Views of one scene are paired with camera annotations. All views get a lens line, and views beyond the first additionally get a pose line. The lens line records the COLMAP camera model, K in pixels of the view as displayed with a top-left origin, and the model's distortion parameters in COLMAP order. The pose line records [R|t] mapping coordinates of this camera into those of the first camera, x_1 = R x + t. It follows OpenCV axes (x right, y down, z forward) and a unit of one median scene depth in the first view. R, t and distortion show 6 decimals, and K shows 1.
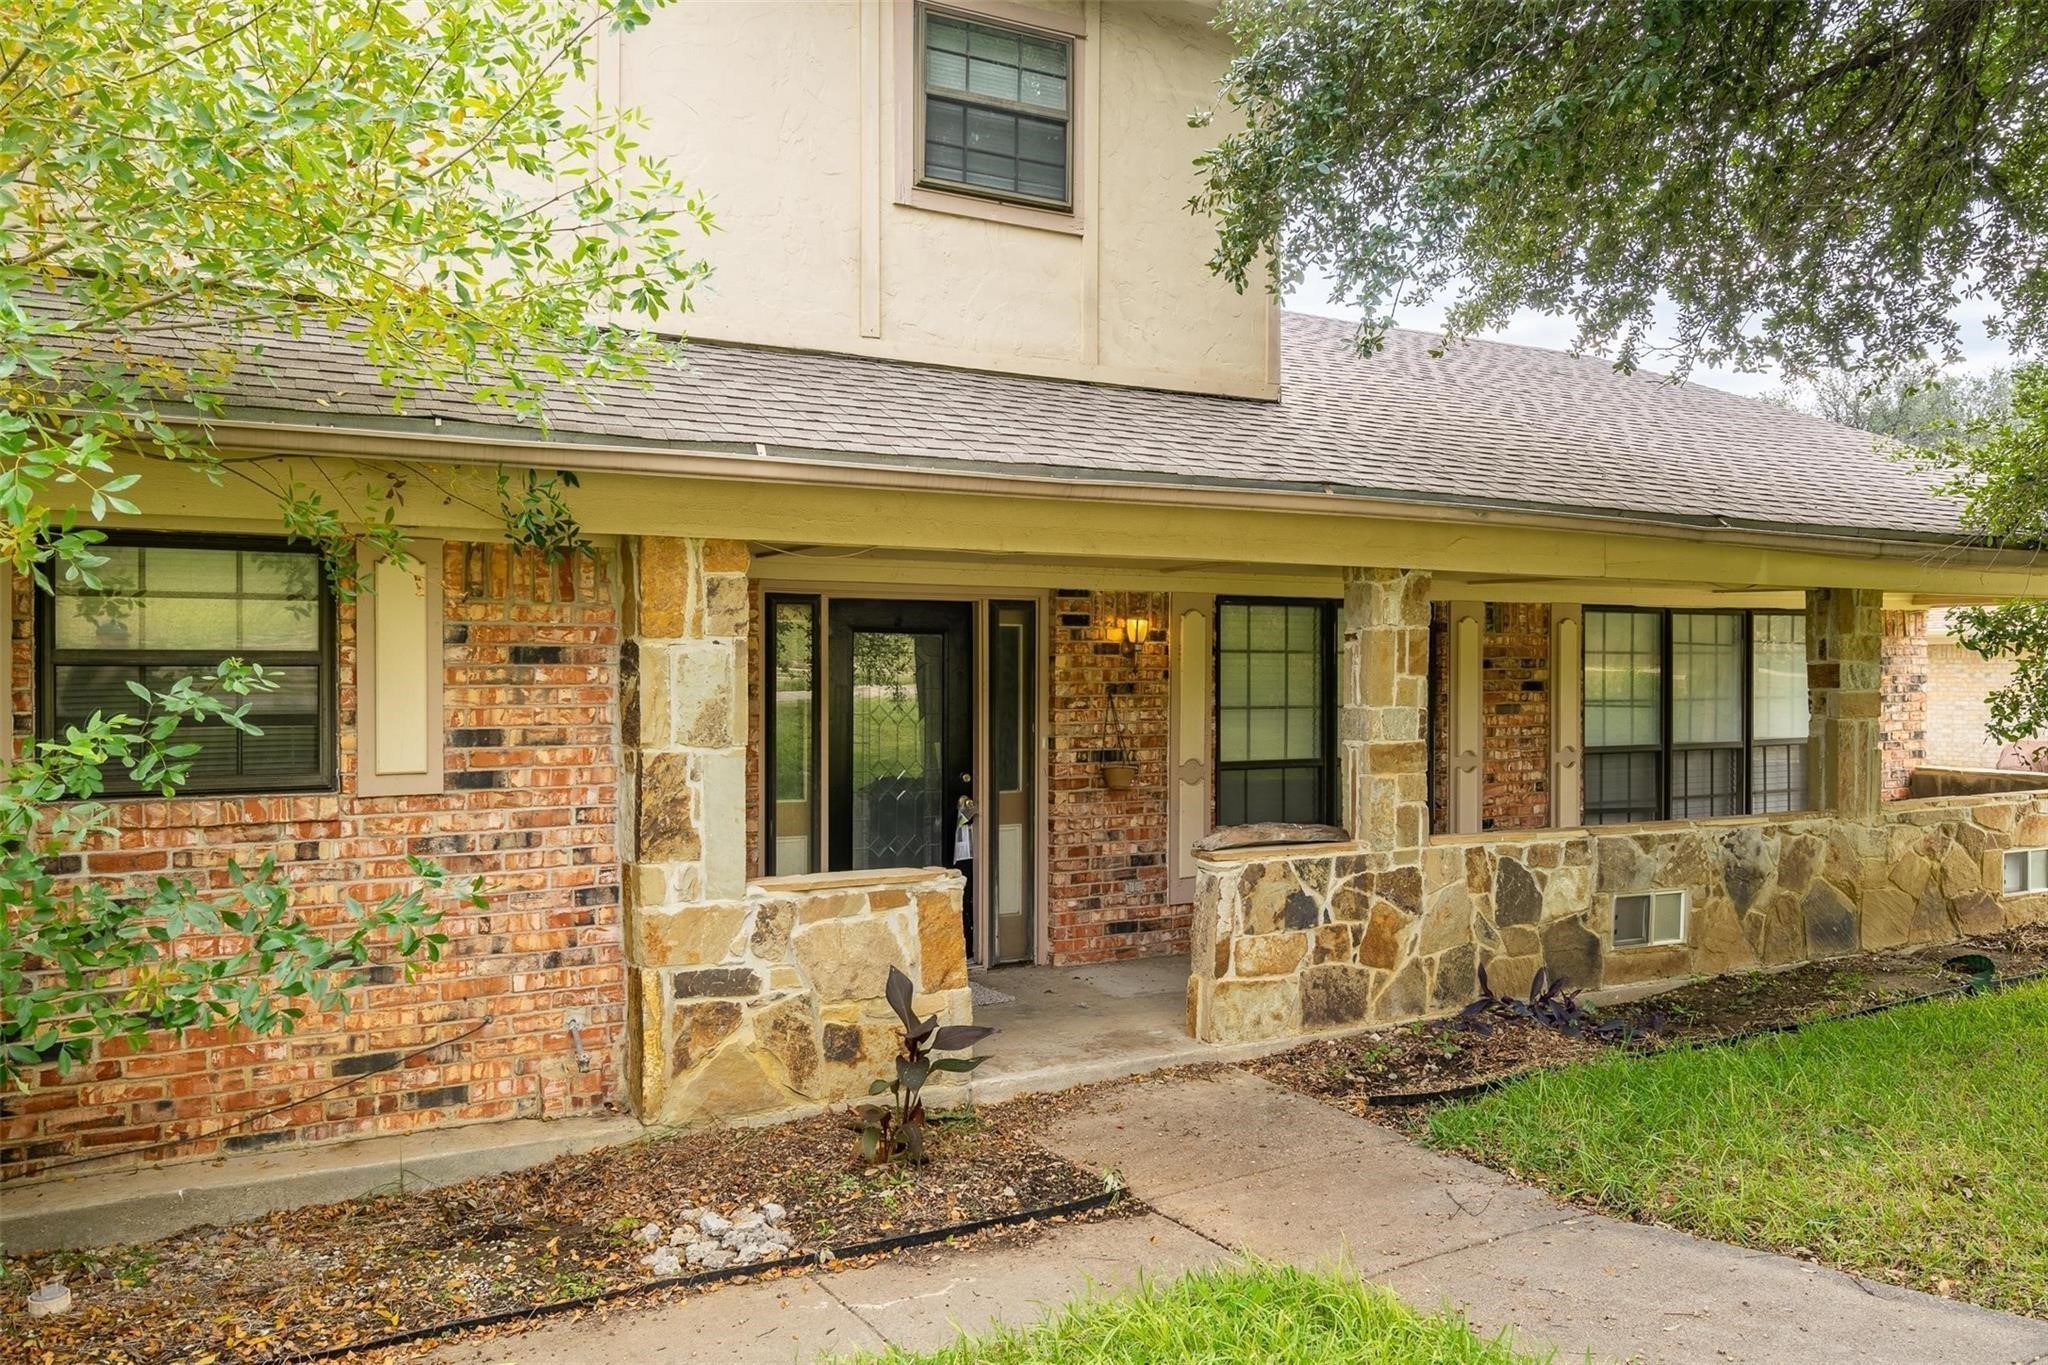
lens RADIAL K [[1550.1, 0, 1032.0], [0, 1550.1, 680.9], [0, 0, 1]] dist [0.009514, -0.001325]
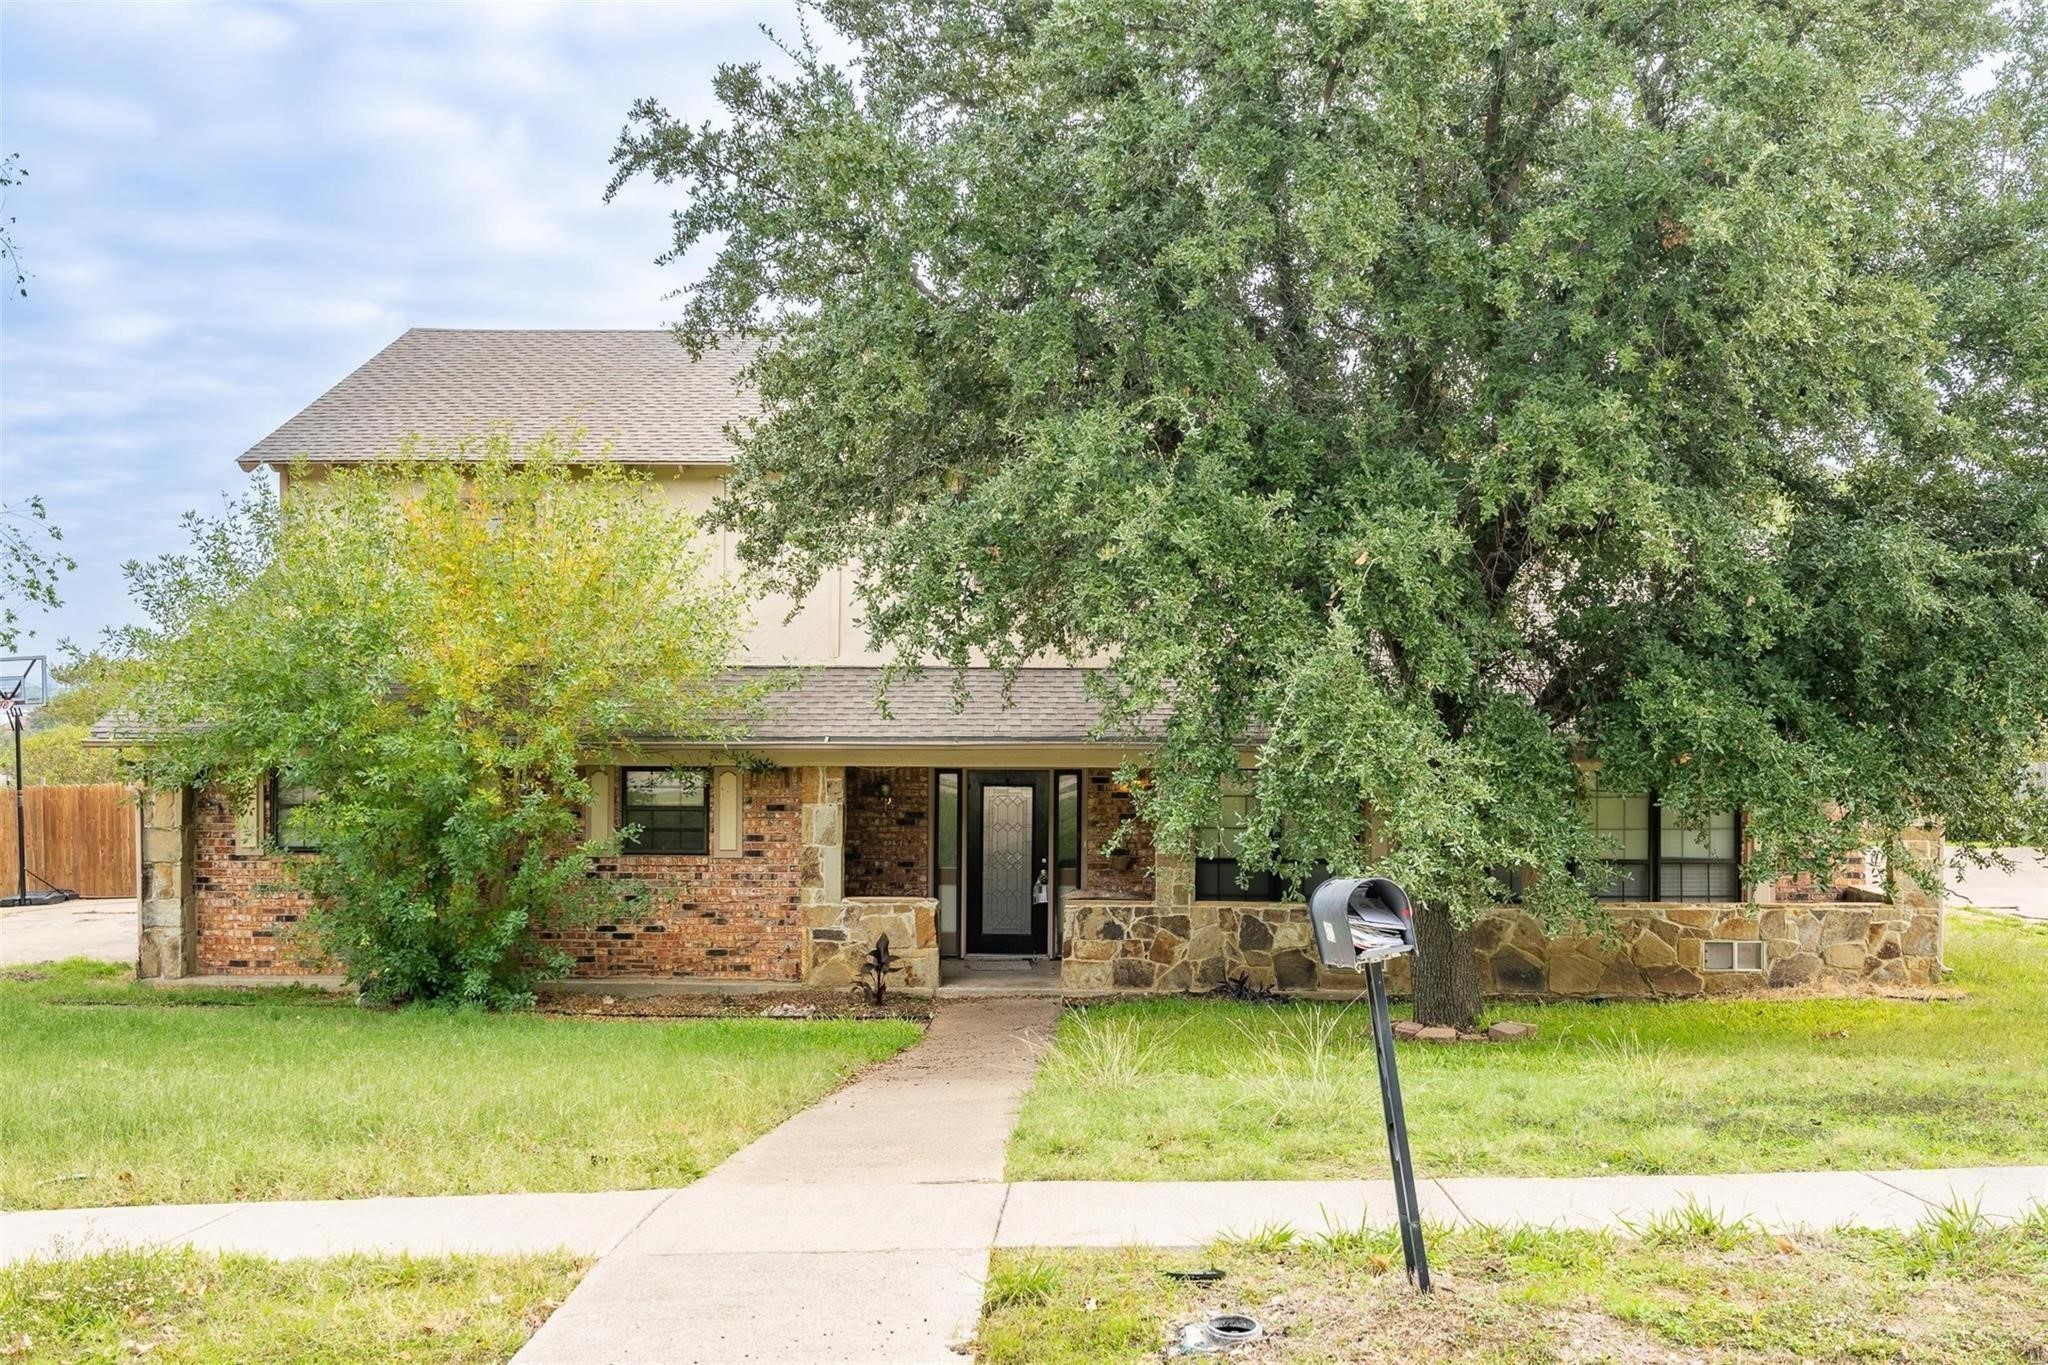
lens RADIAL K [[2054.1, 0, 1026.8], [0, 2054.1, 681.6], [0, 0, 1]] dist [0.006949, 0.000000]
pose [[0.851282, 0.000644, -0.524709, 1.521664], [-0.006596, 0.999933, -0.009473, -0.162293], [0.524668, 0.011525, 0.851229, -1.430213]]
